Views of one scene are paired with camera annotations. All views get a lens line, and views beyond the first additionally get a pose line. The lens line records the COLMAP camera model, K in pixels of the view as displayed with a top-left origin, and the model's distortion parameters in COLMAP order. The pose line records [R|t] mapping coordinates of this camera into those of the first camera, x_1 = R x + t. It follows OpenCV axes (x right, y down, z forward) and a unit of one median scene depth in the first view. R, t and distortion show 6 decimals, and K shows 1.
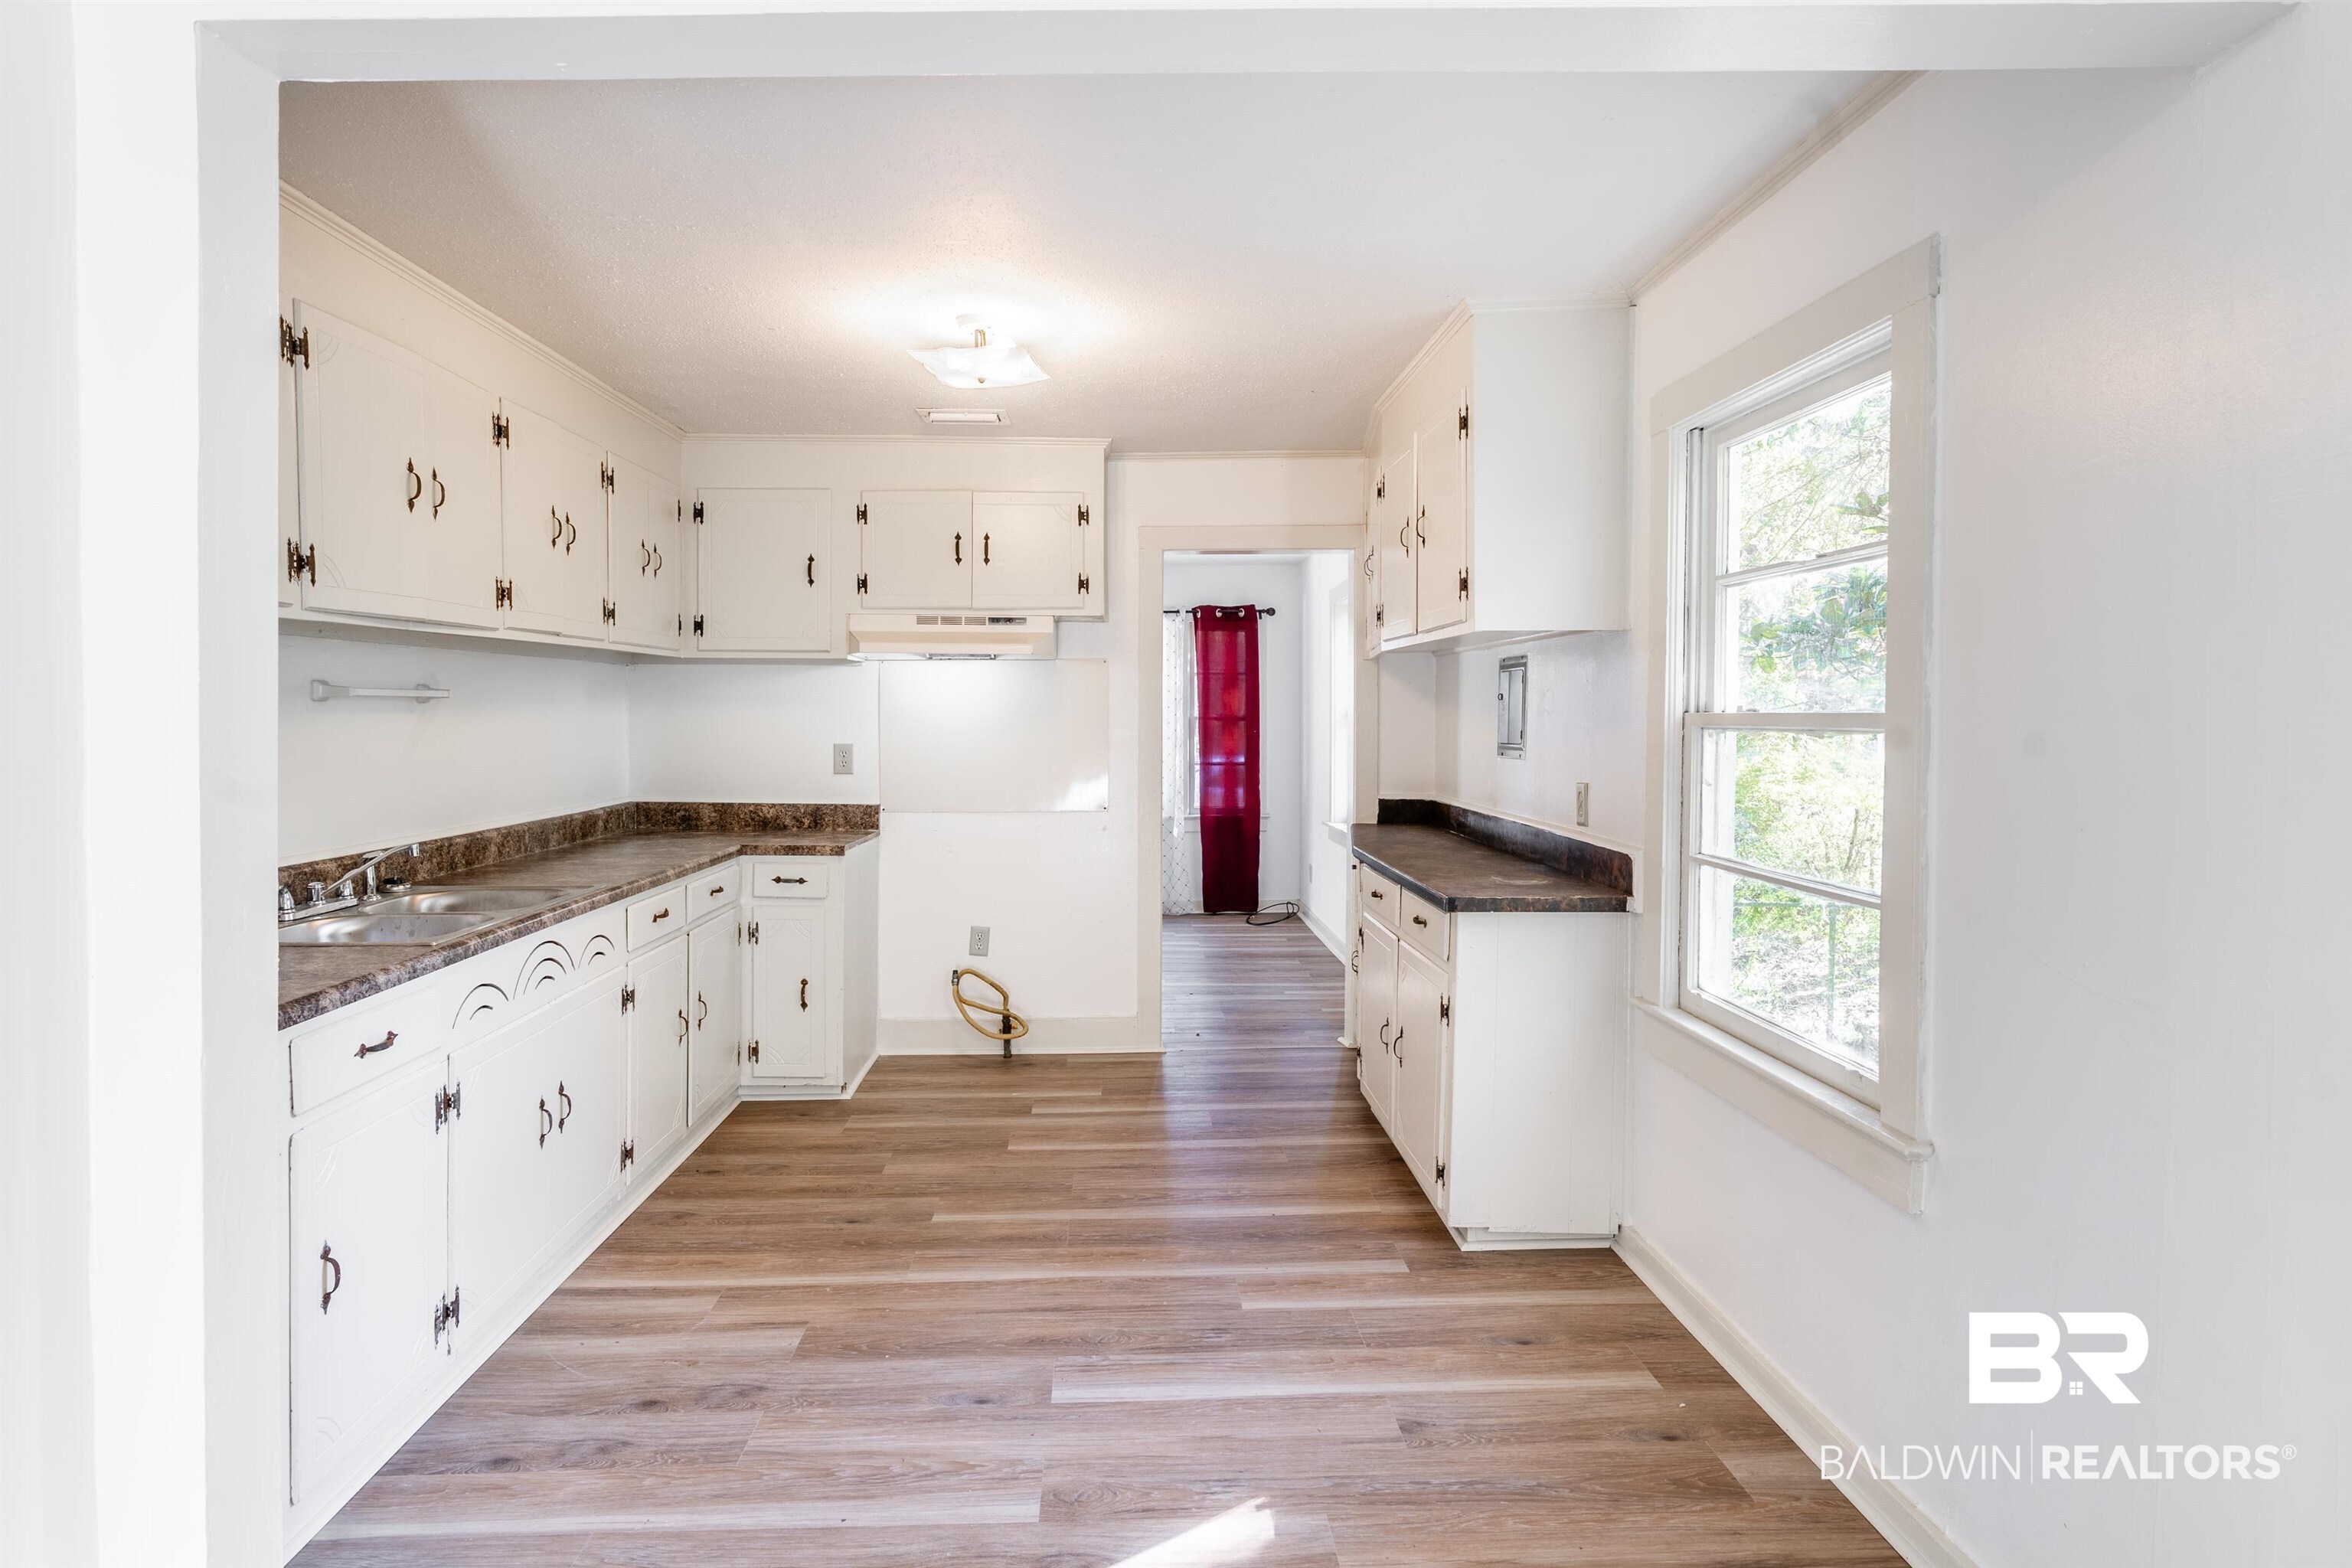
lens RADIAL K [[1236.0, 0, 1165.8], [0, 1236.0, 720.0], [0, 0, 1]] dist [-0.014570, 0.000372]
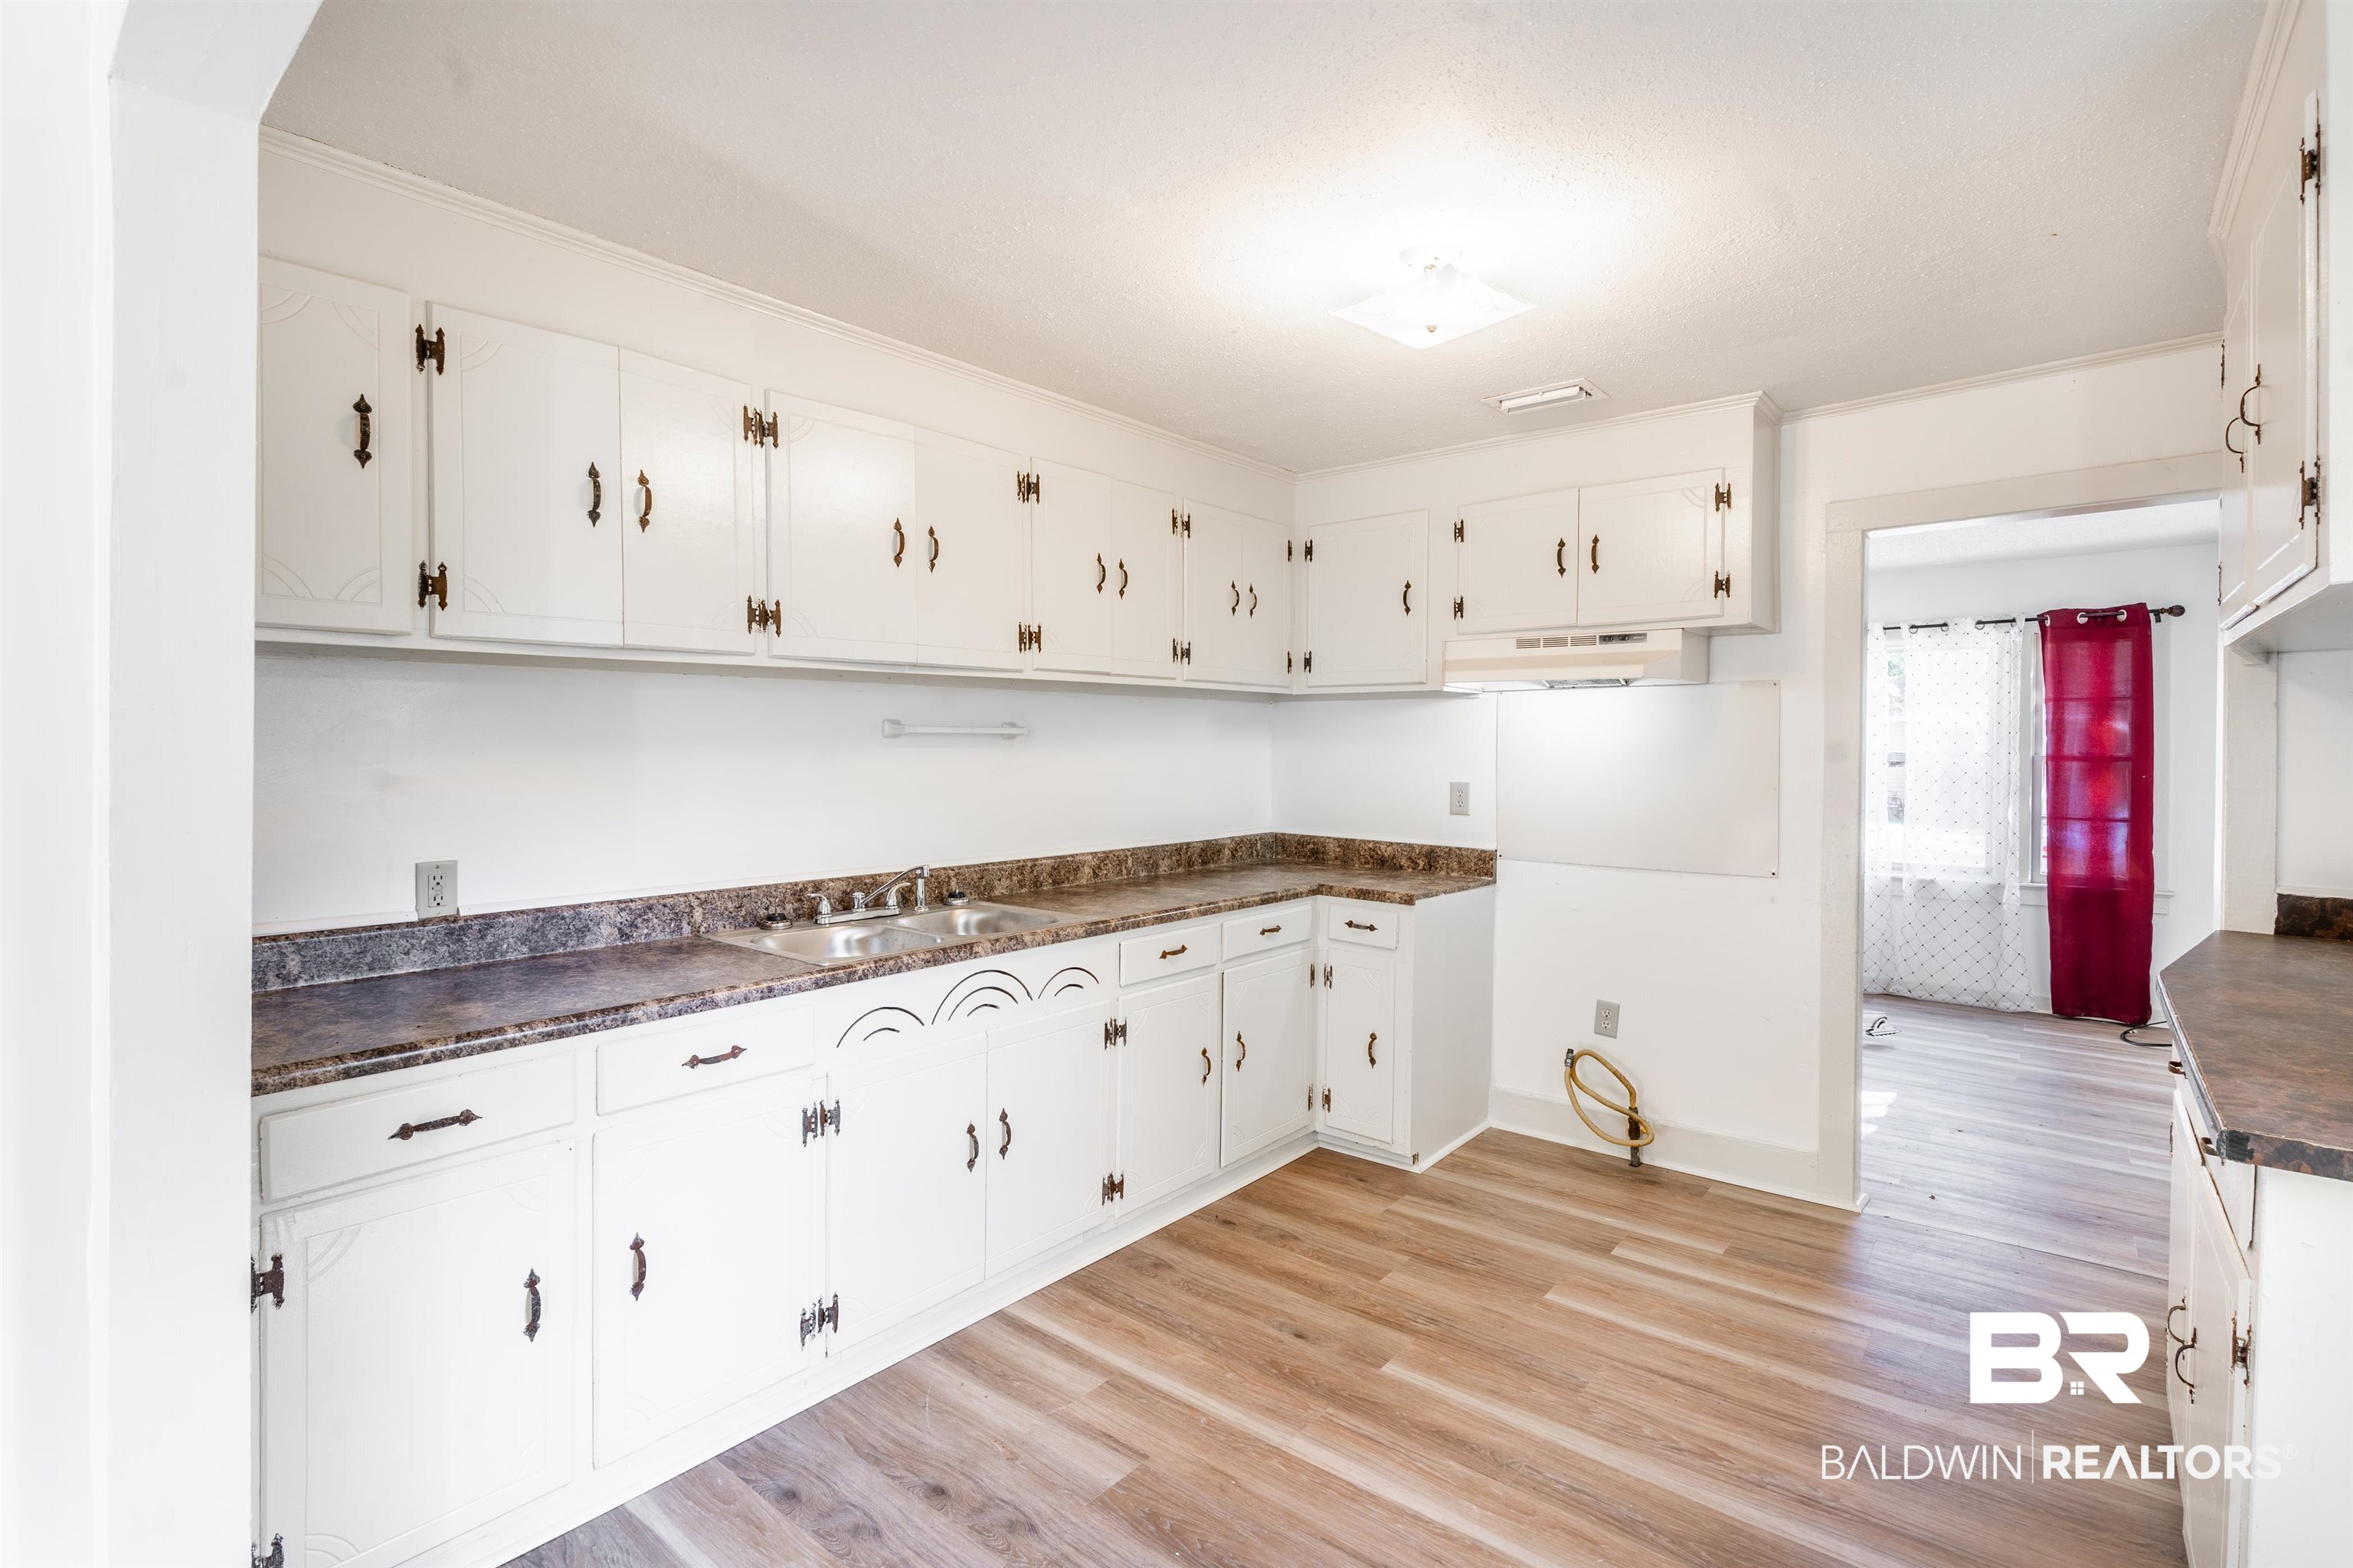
lens RADIAL K [[1087.3, 0, 1172.3], [0, 1087.3, 742.0], [0, 0, 1]] dist [-0.014631, 0.004741]
pose [[0.741469, -0.000204, -0.670987, 0.146869], [-0.007308, 0.999938, -0.008379, -0.002995], [0.670948, 0.011116, 0.741421, 0.284954]]
